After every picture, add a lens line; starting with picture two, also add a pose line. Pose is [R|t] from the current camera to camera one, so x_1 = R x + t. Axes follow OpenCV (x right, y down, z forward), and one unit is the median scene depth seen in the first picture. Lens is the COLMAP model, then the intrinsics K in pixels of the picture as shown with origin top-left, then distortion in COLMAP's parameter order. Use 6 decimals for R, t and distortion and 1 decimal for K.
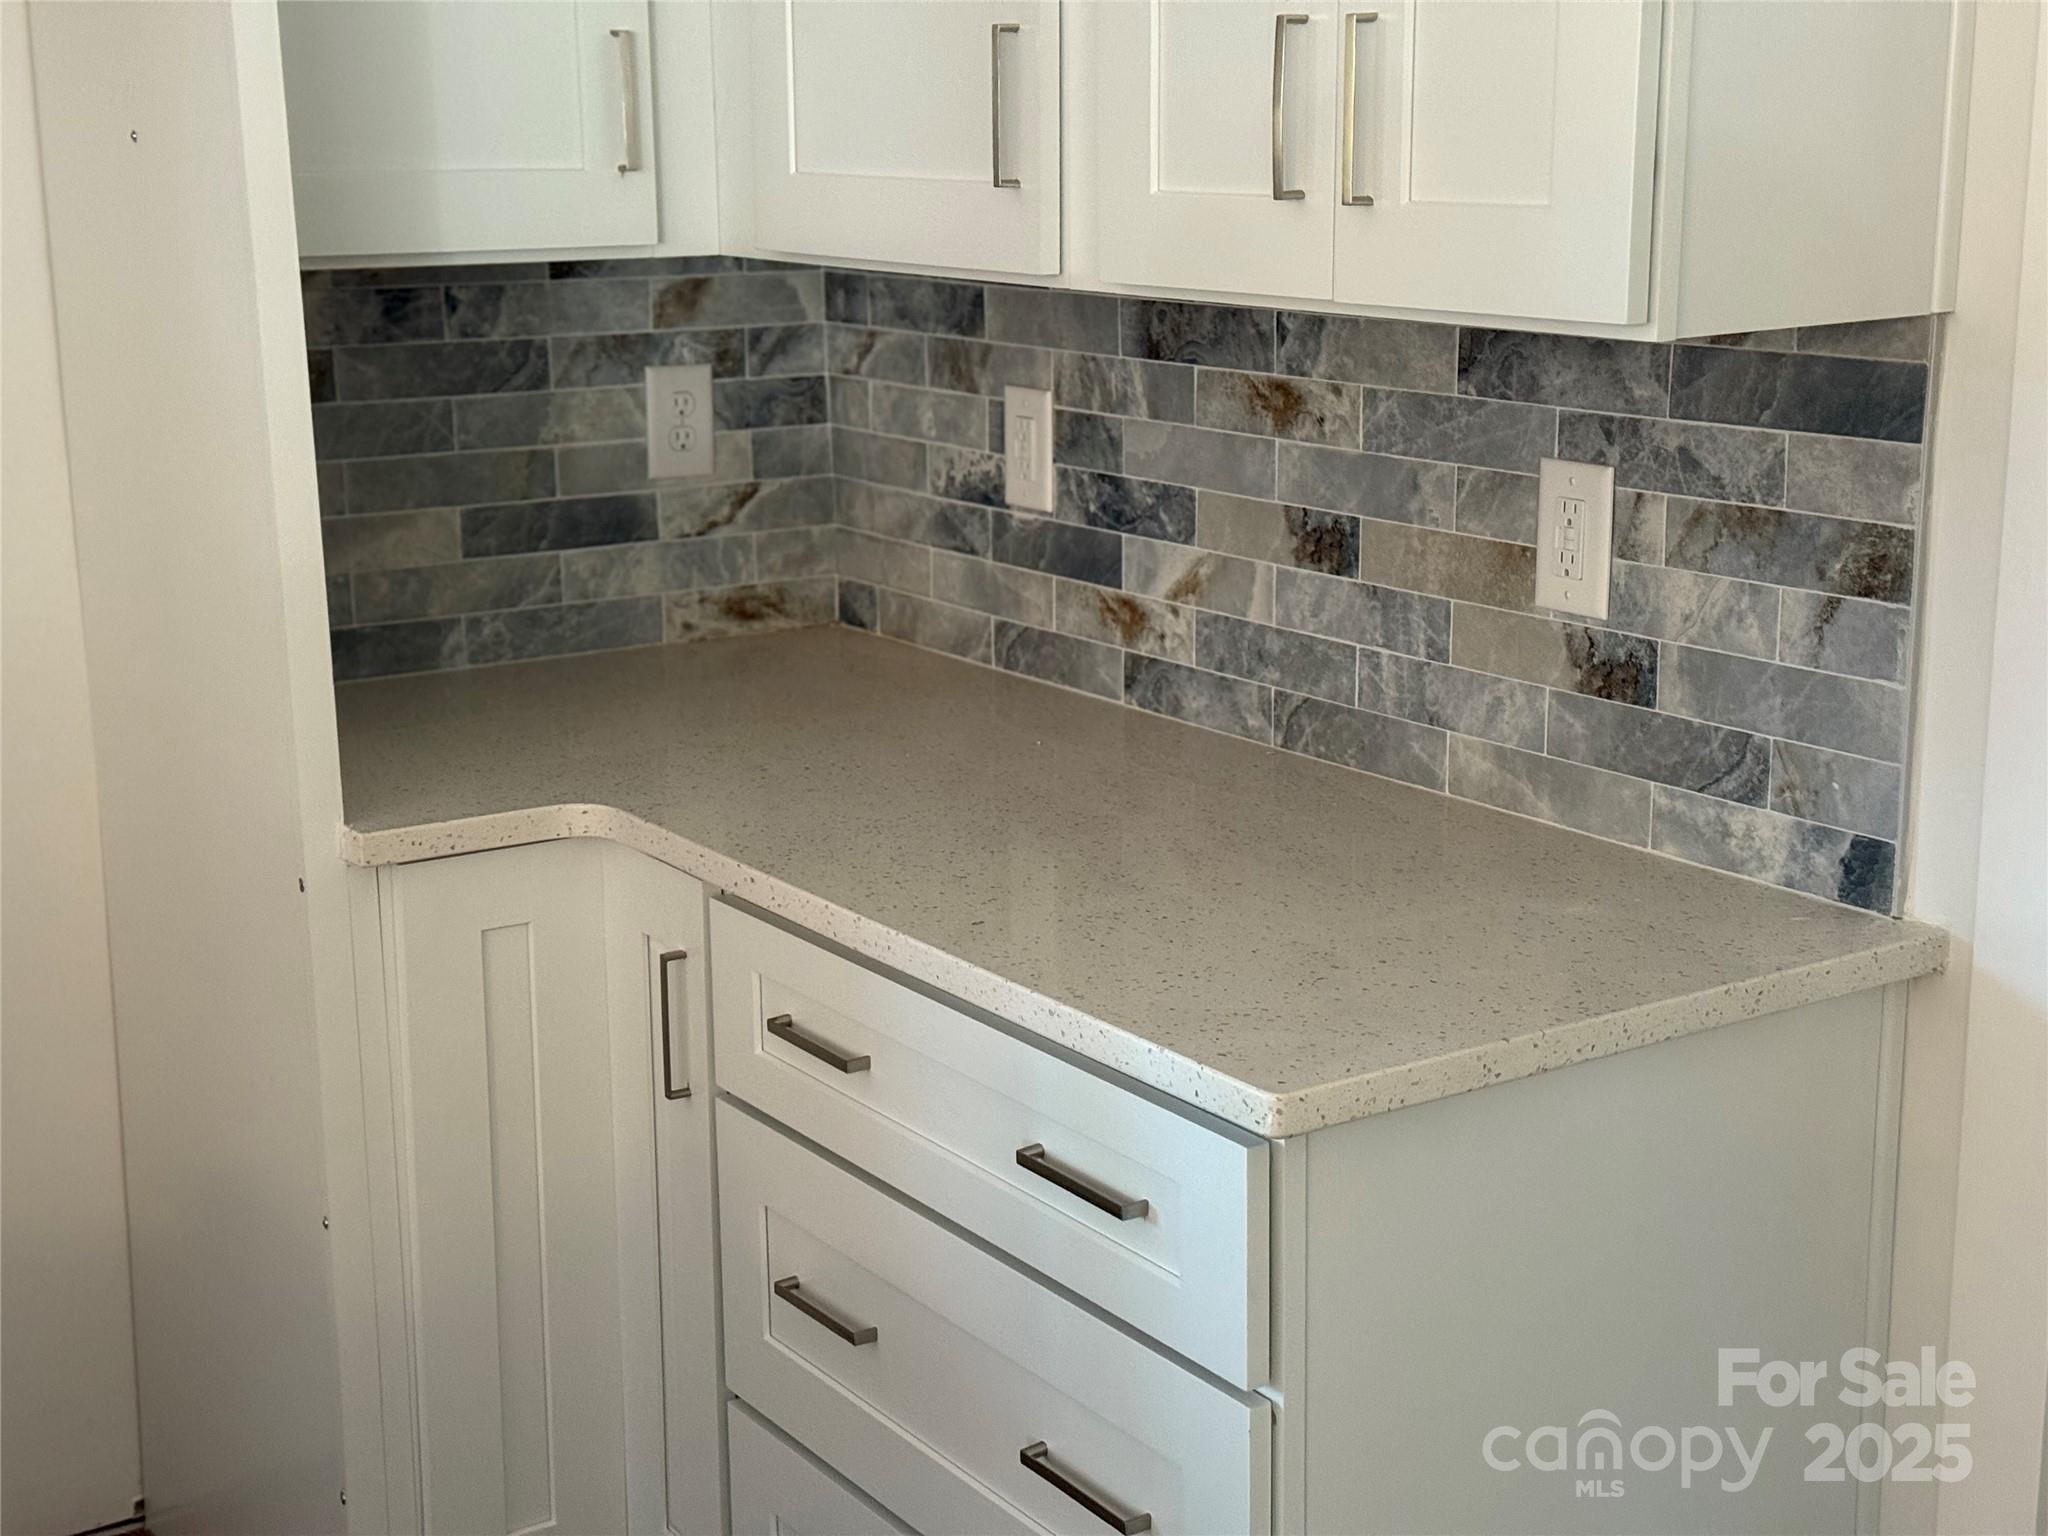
lens RADIAL K [[2865.2, 0, 1024.0], [0, 2865.2, 768.0], [0, 0, 1]] dist [0.101603, 0.010443]
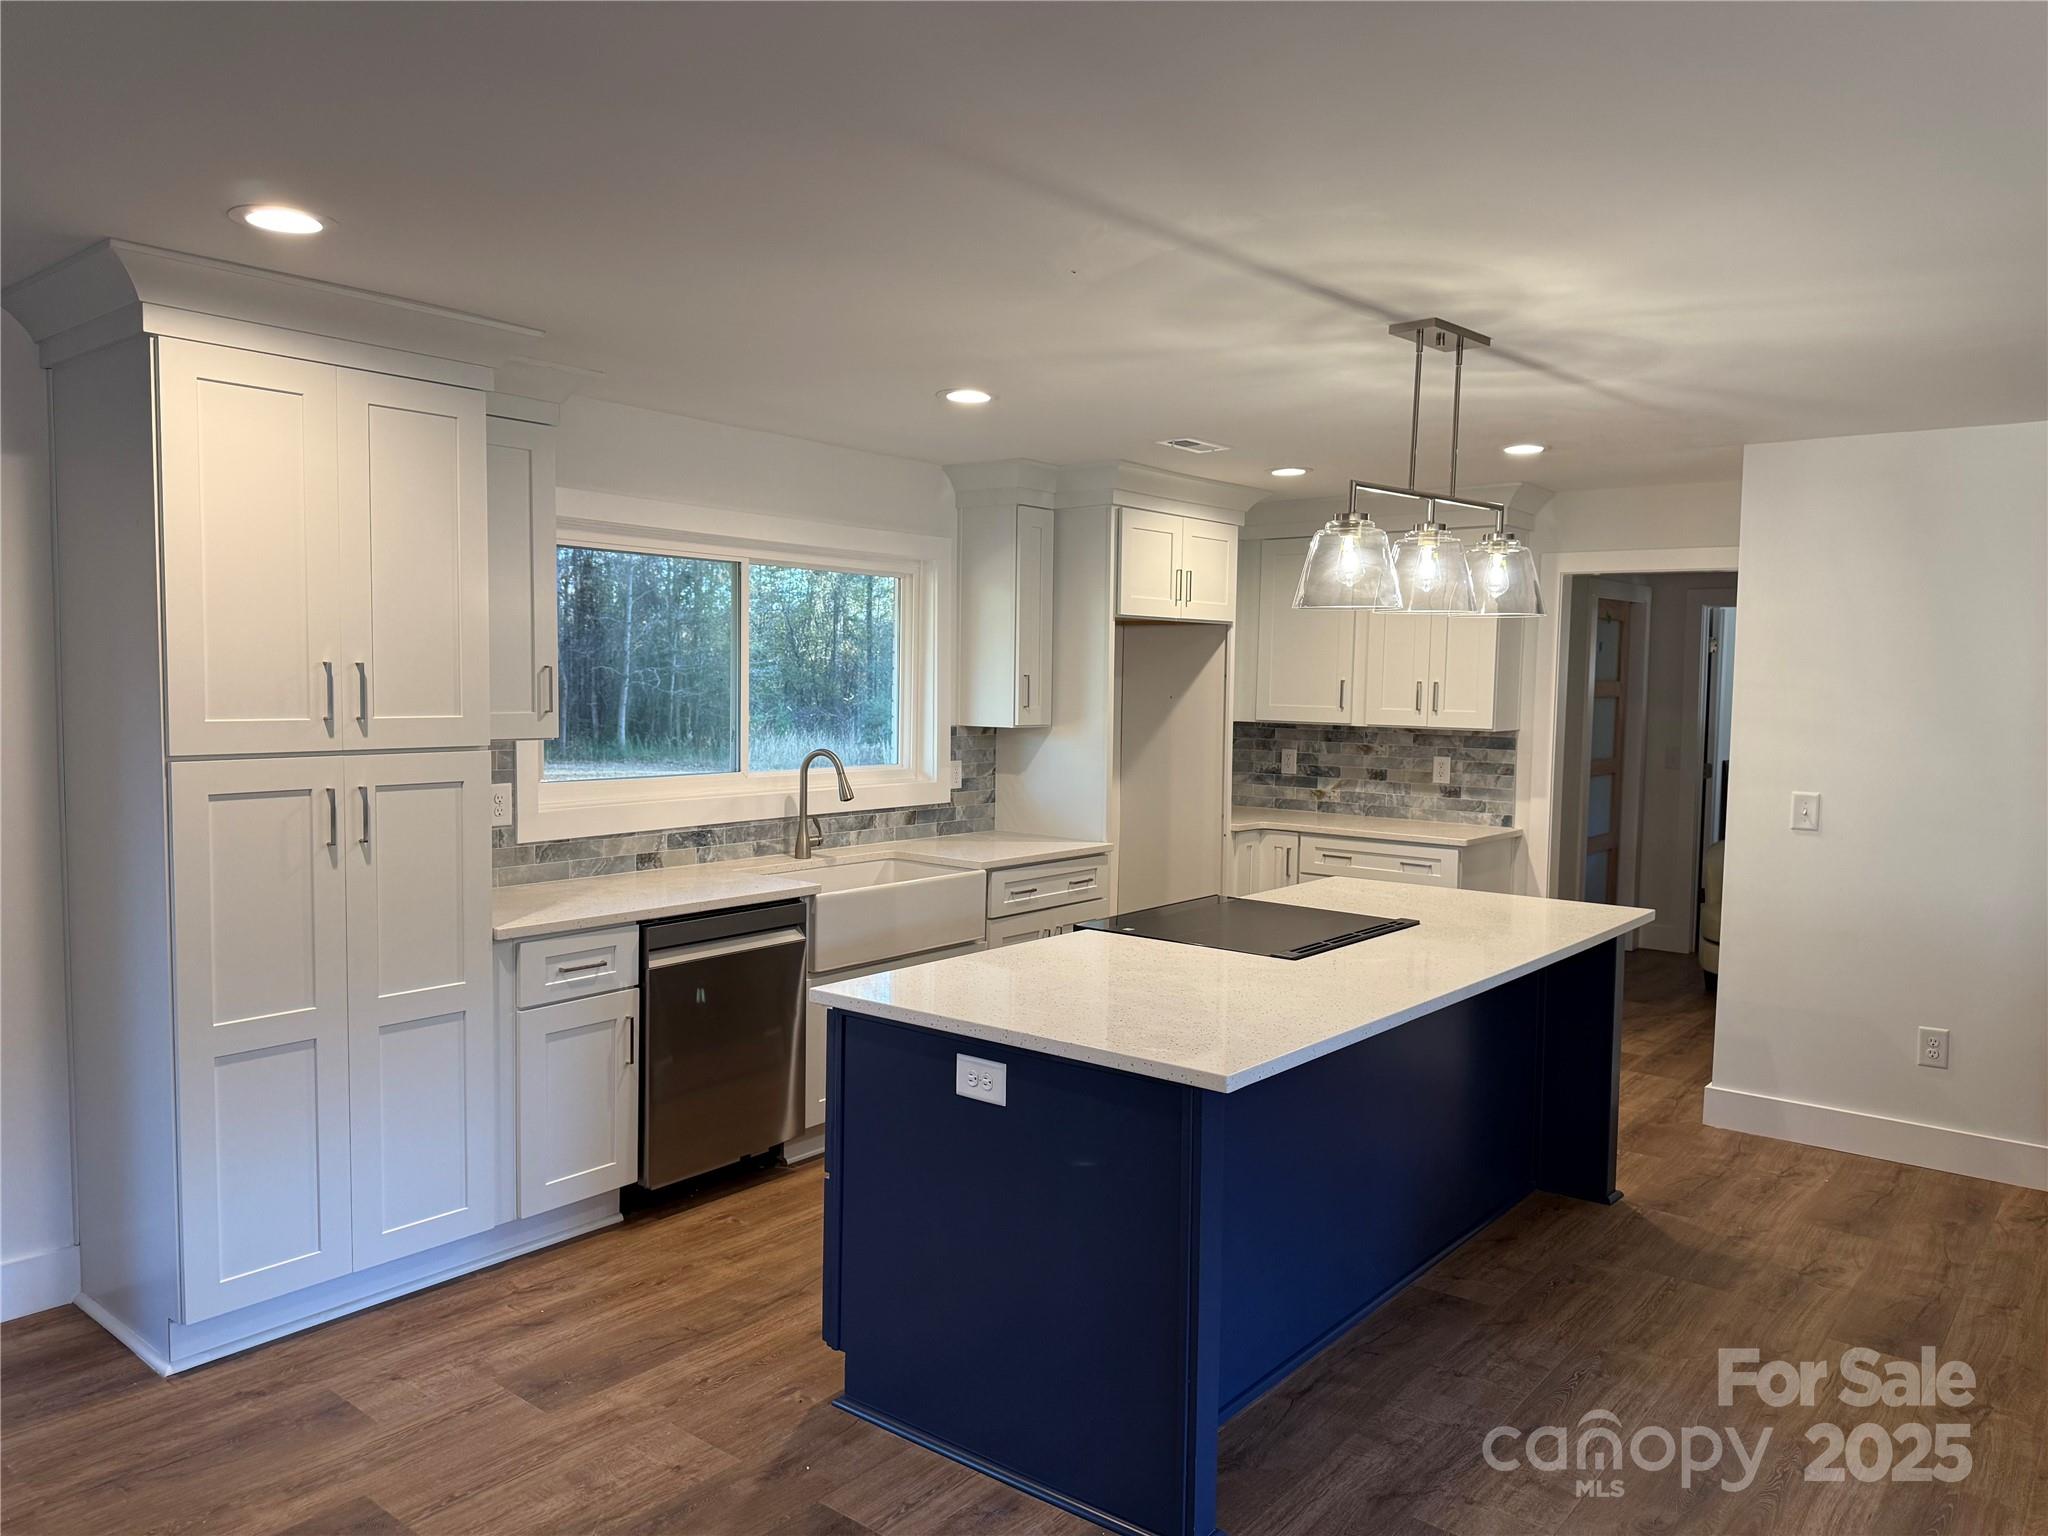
lens RADIAL K [[1437.9, 0, 1024.0], [0, 1437.9, 768.0], [0, 0, 1]] dist [0.161975, -0.164760]
pose [[0.956649, 0.003887, 0.291218, -1.355246], [0.043492, 0.986792, -0.156043, 0.310823], [-0.287978, 0.161945, 0.943845, -1.394518]]
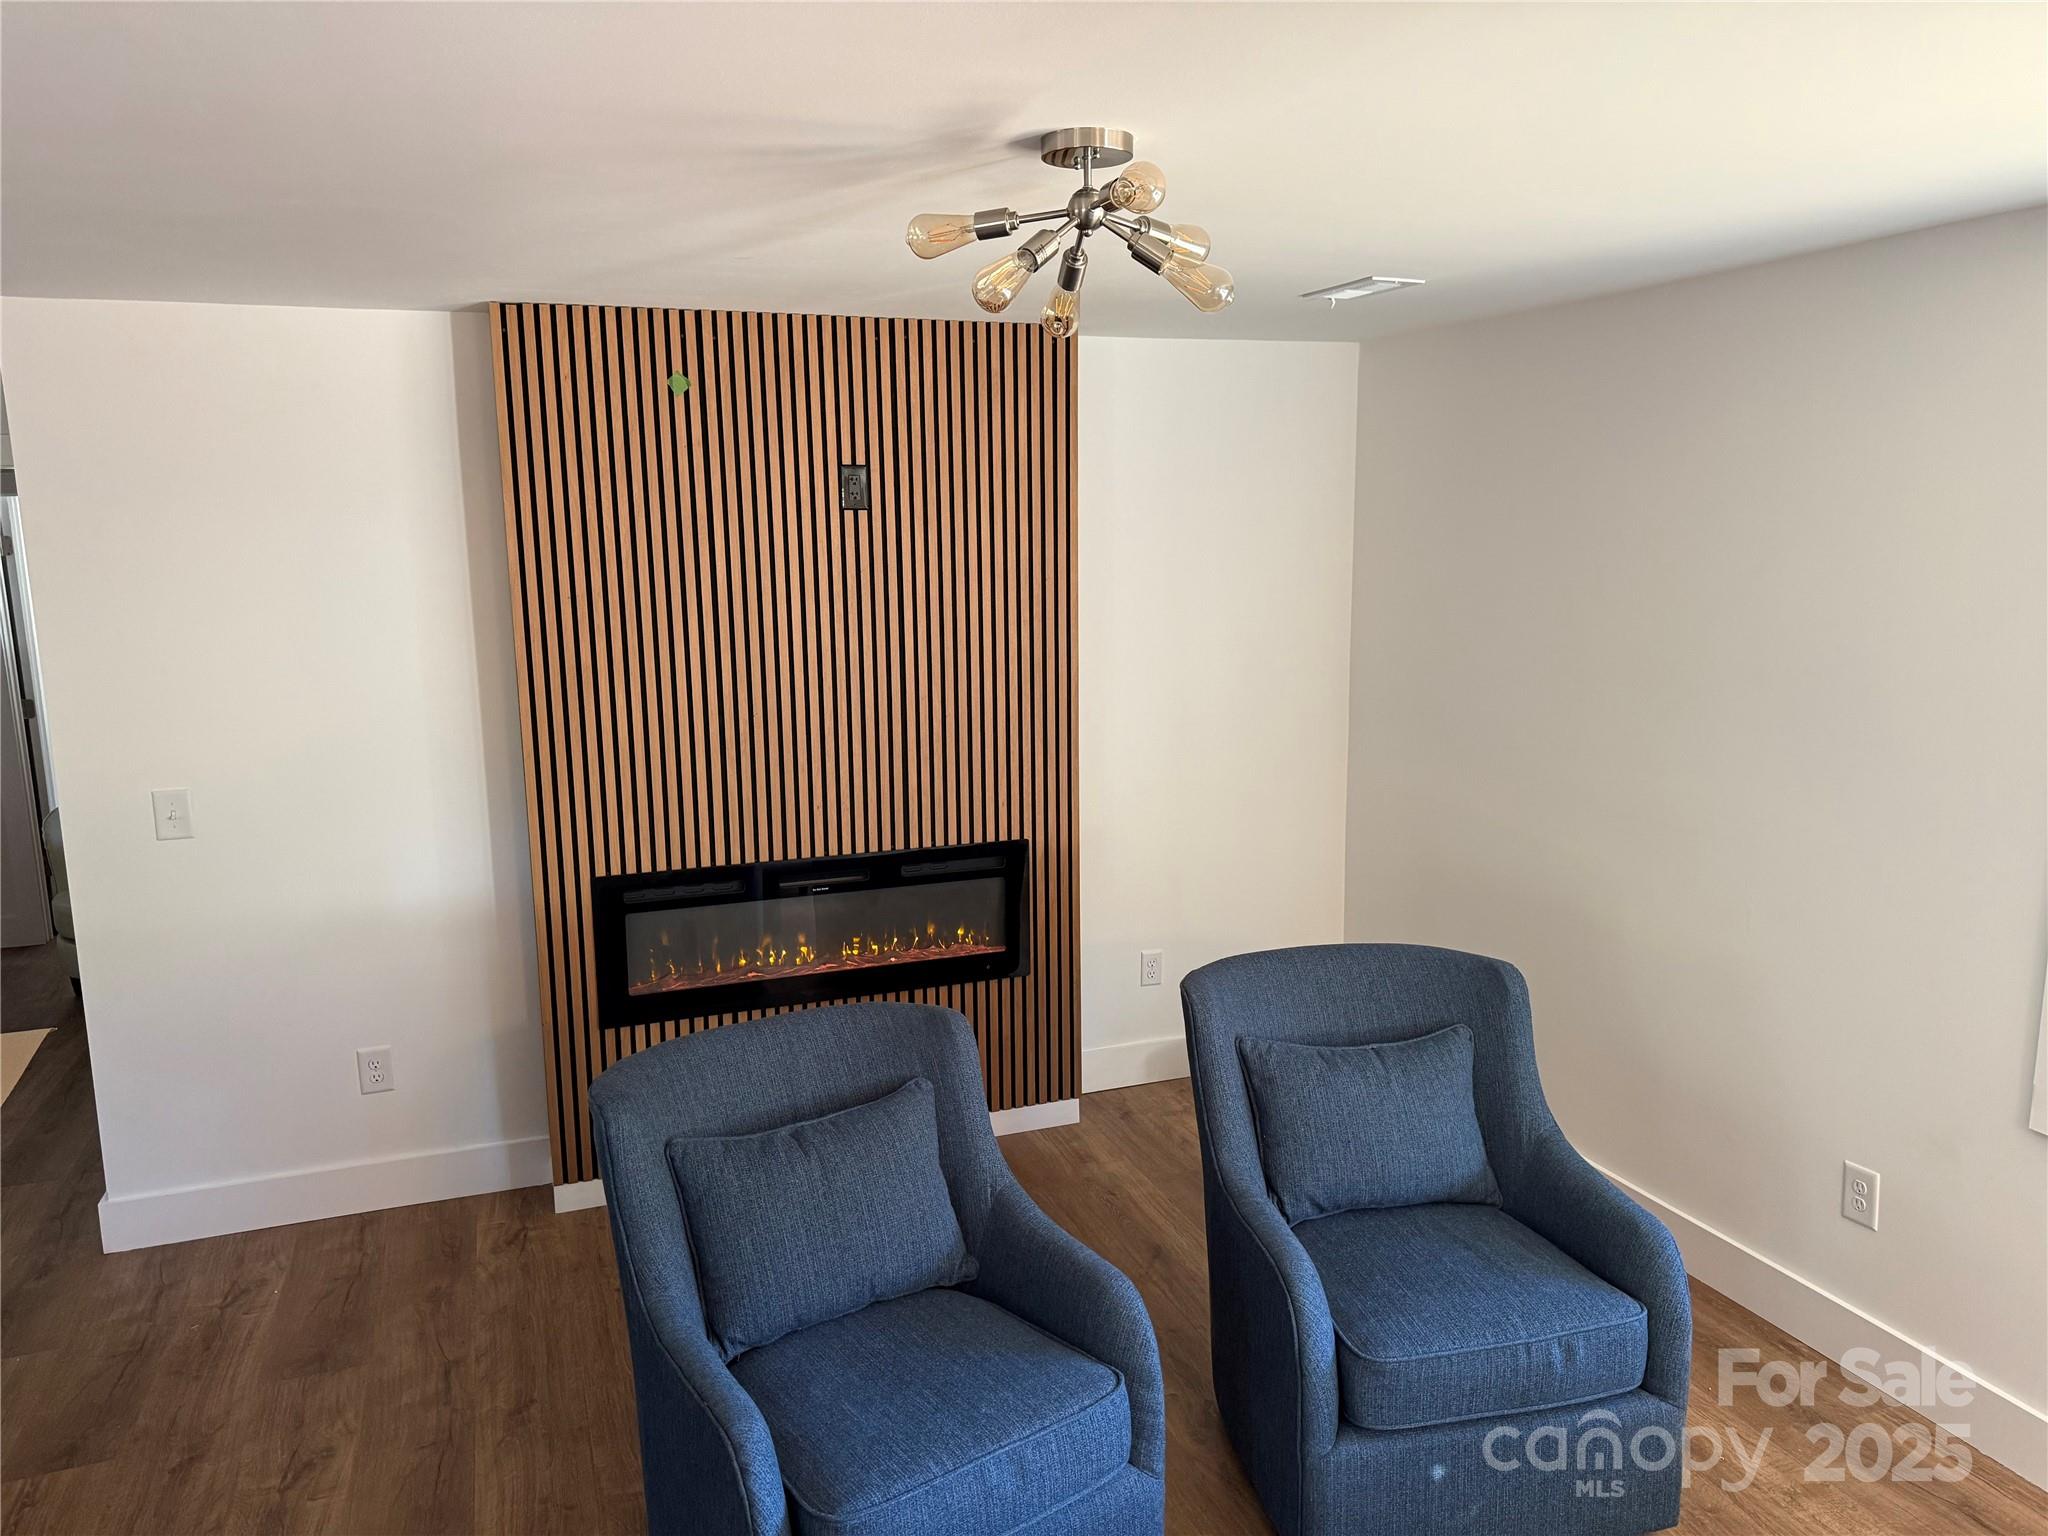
lens RADIAL K [[1478.6, 0, 1026.1], [0, 1478.6, 794.0], [0, 0, 1]] dist [0.050469, 0.000976]
pose [[0.255479, -0.172023, 0.951388, -0.978265], [0.233942, 0.965800, 0.111808, 0.105939], [-0.938084, 0.194005, 0.286985, -1.035470]]
